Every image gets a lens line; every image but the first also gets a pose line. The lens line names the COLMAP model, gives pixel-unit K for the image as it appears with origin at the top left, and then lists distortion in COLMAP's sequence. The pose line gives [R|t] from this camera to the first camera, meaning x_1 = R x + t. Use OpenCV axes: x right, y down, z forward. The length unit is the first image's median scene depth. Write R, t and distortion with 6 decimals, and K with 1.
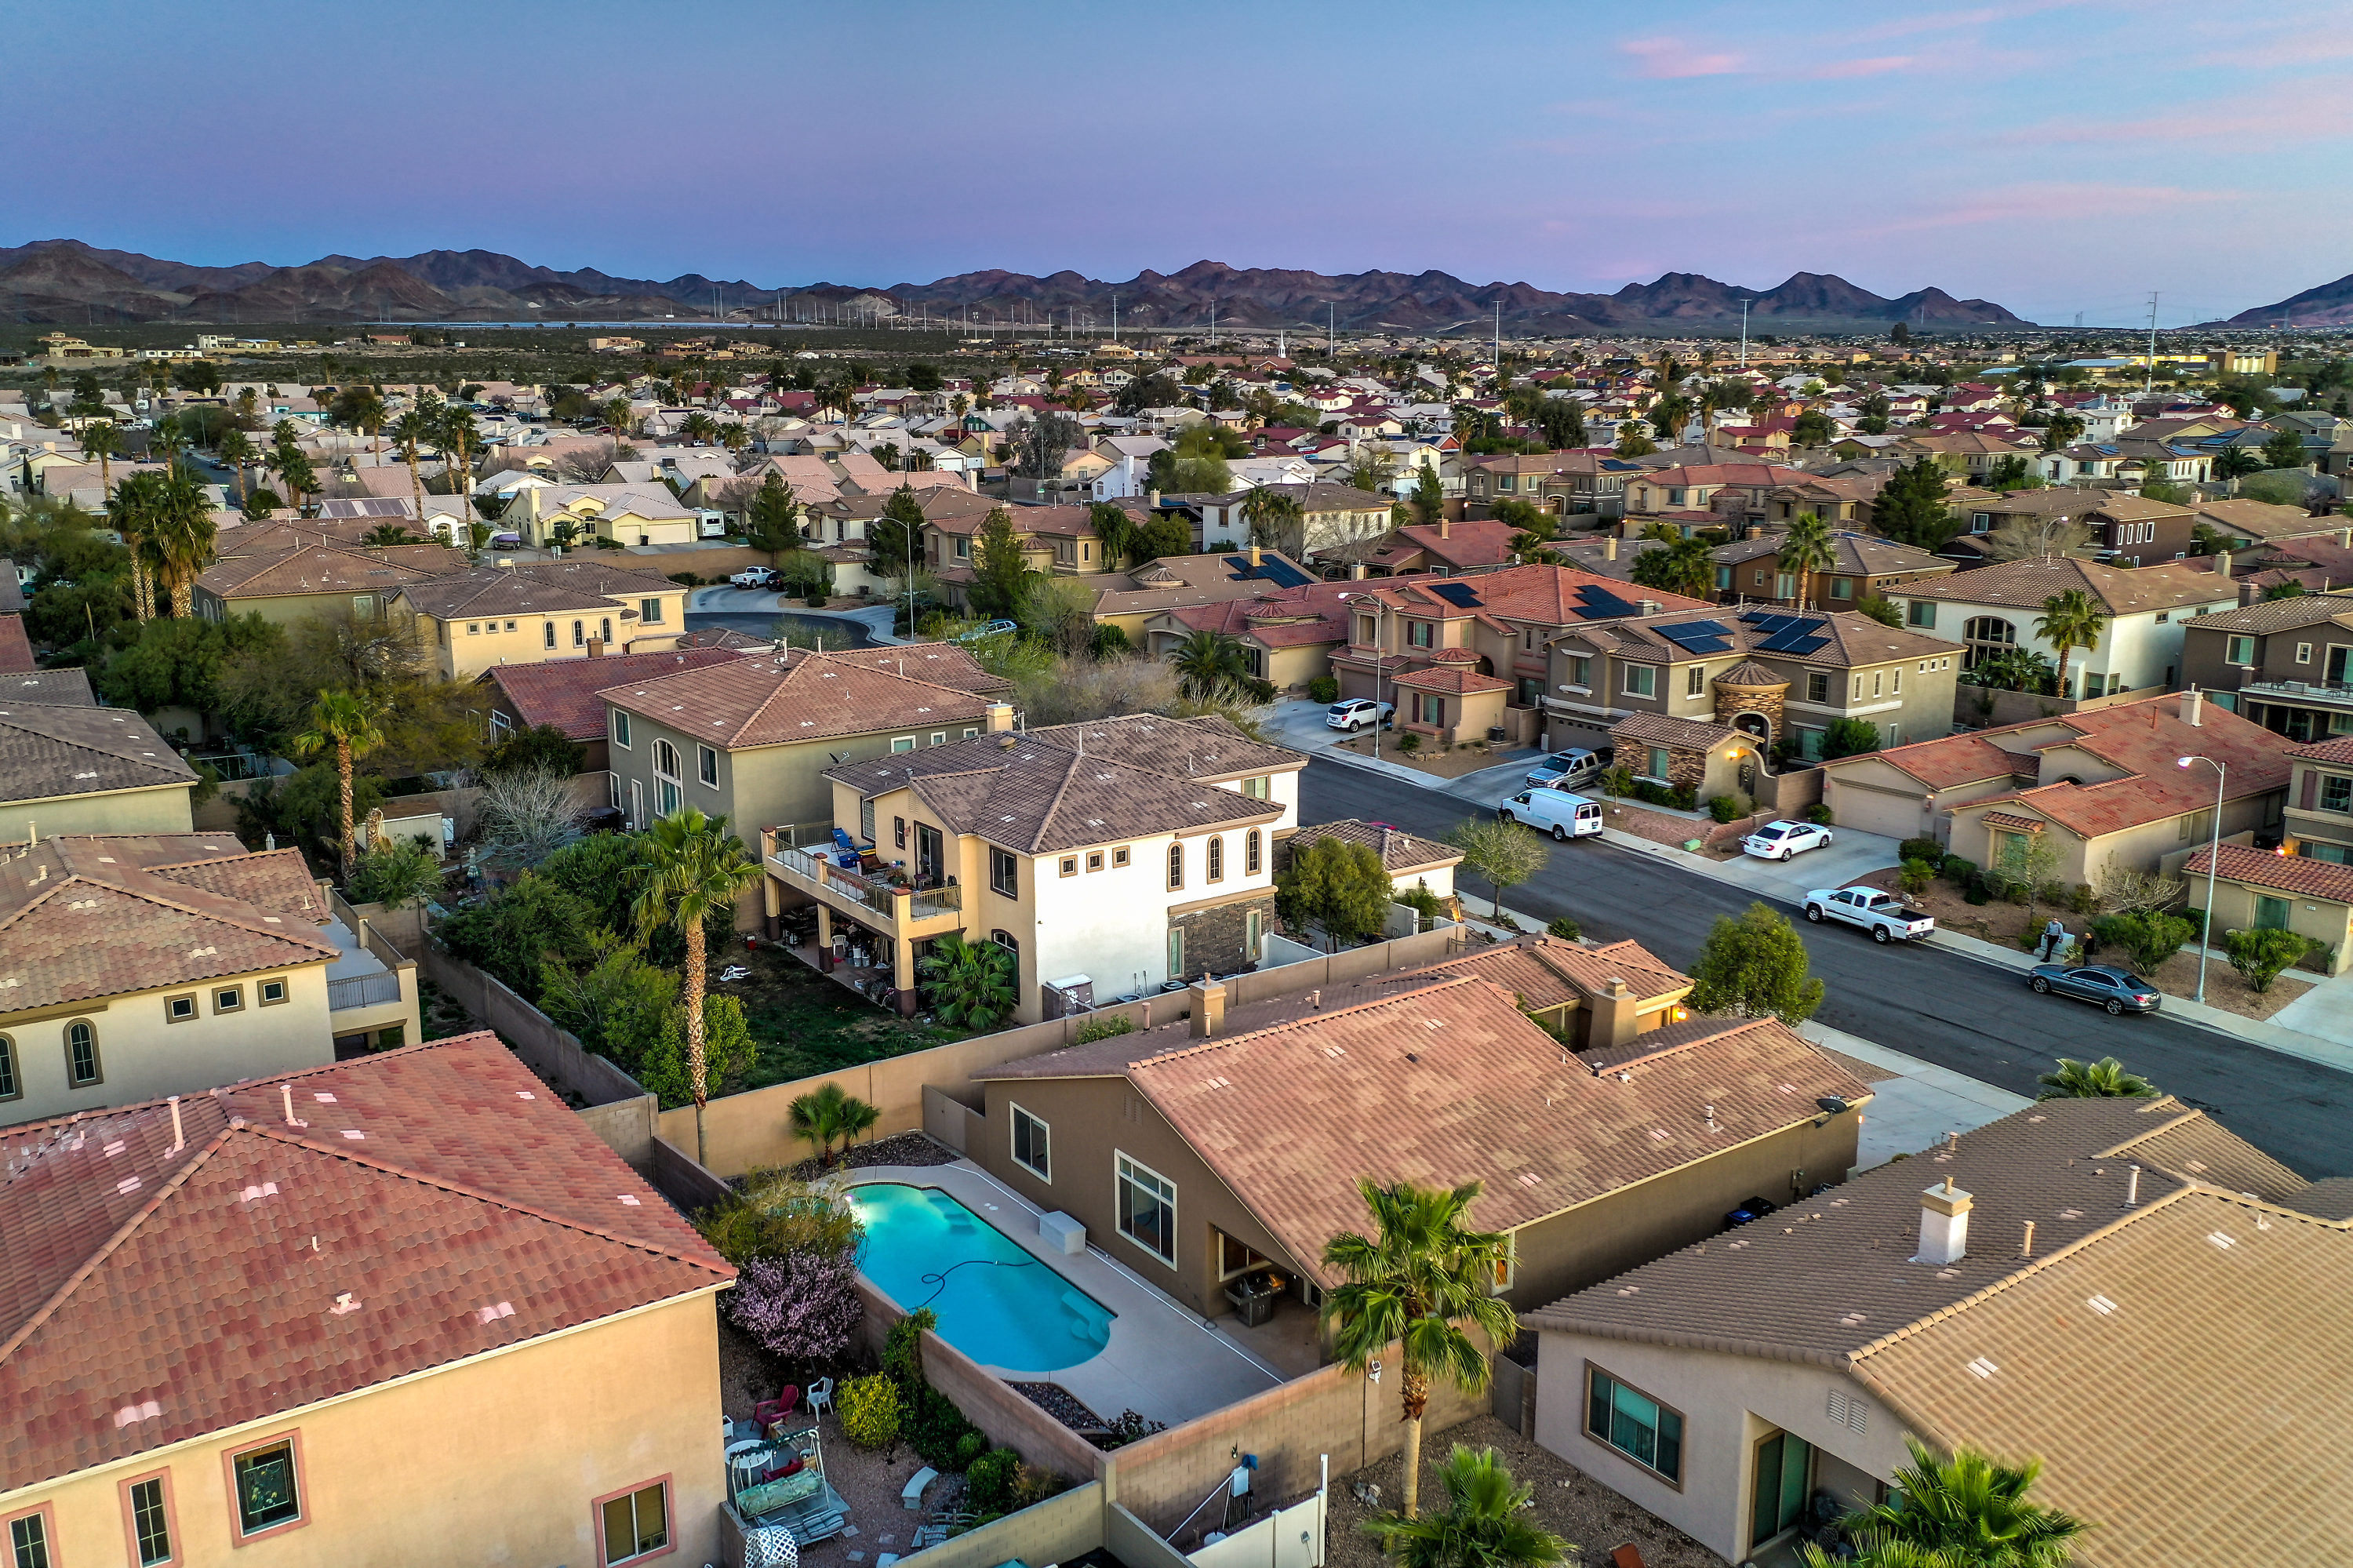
lens RADIAL K [[1862.8, 0, 1176.5], [0, 1862.8, 784.0], [0, 0, 1]] dist [0.005056, -0.000957]
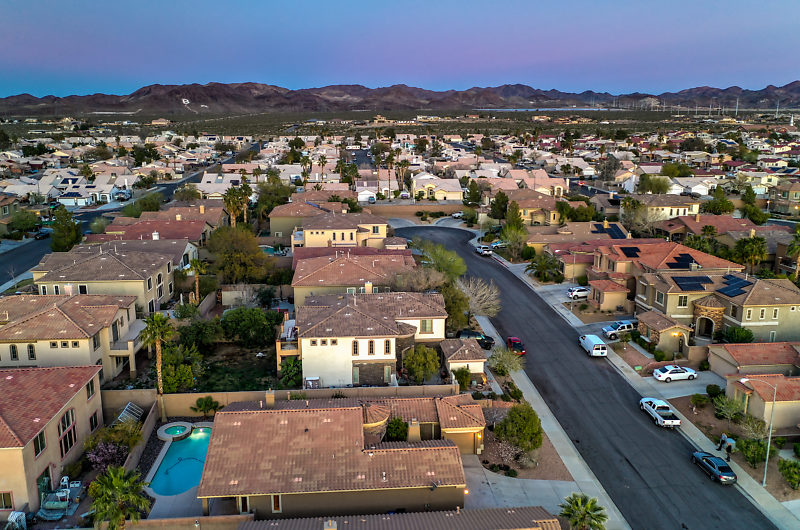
lens RADIAL K [[640.4, 0, 400.0], [0, 640.4, 265.0], [0, 0, 1]] dist [-0.005772, 0.005734]
pose [[0.860835, 0.115376, -0.495632, 0.425763], [-0.115002, 0.992869, 0.031384, -0.099246], [0.495719, 0.029983, 0.867965, 0.084346]]
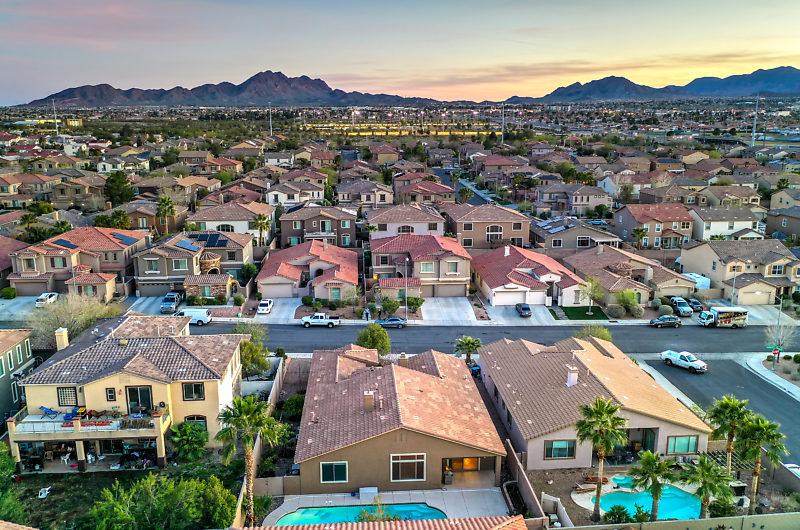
lens RADIAL K [[641.0, 0, 400.0], [0, 641.0, 265.0], [0, 0, 1]] dist [0.001344, -0.002278]
pose [[0.524579, -0.184273, 0.831180, -0.441387], [0.181624, 0.978042, 0.102204, -0.107620], [-0.831763, 0.097348, 0.546529, 0.220185]]
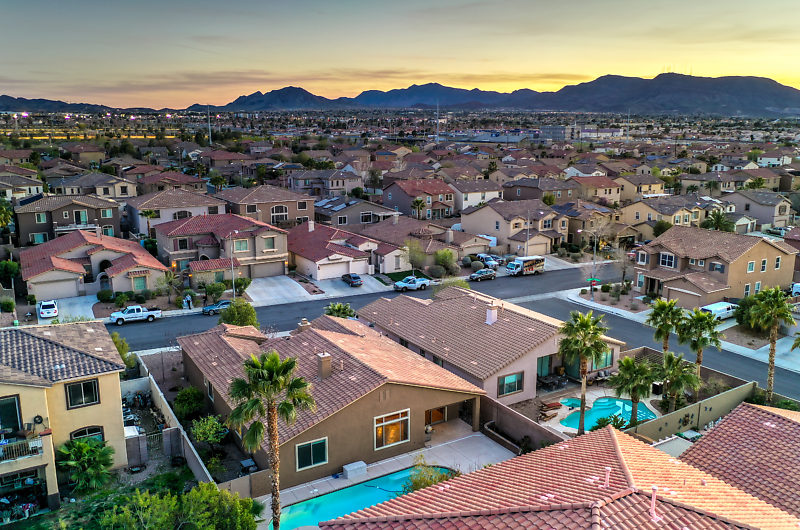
lens RADIAL K [[640.4, 0, 400.0], [0, 640.4, 265.0], [0, 0, 1]] dist [-0.005772, 0.005734]
pose [[0.079325, -0.203529, 0.975850, -0.443887], [0.214441, 0.959500, 0.182688, -0.079401], [-0.973510, 0.194771, 0.119758, 0.448875]]
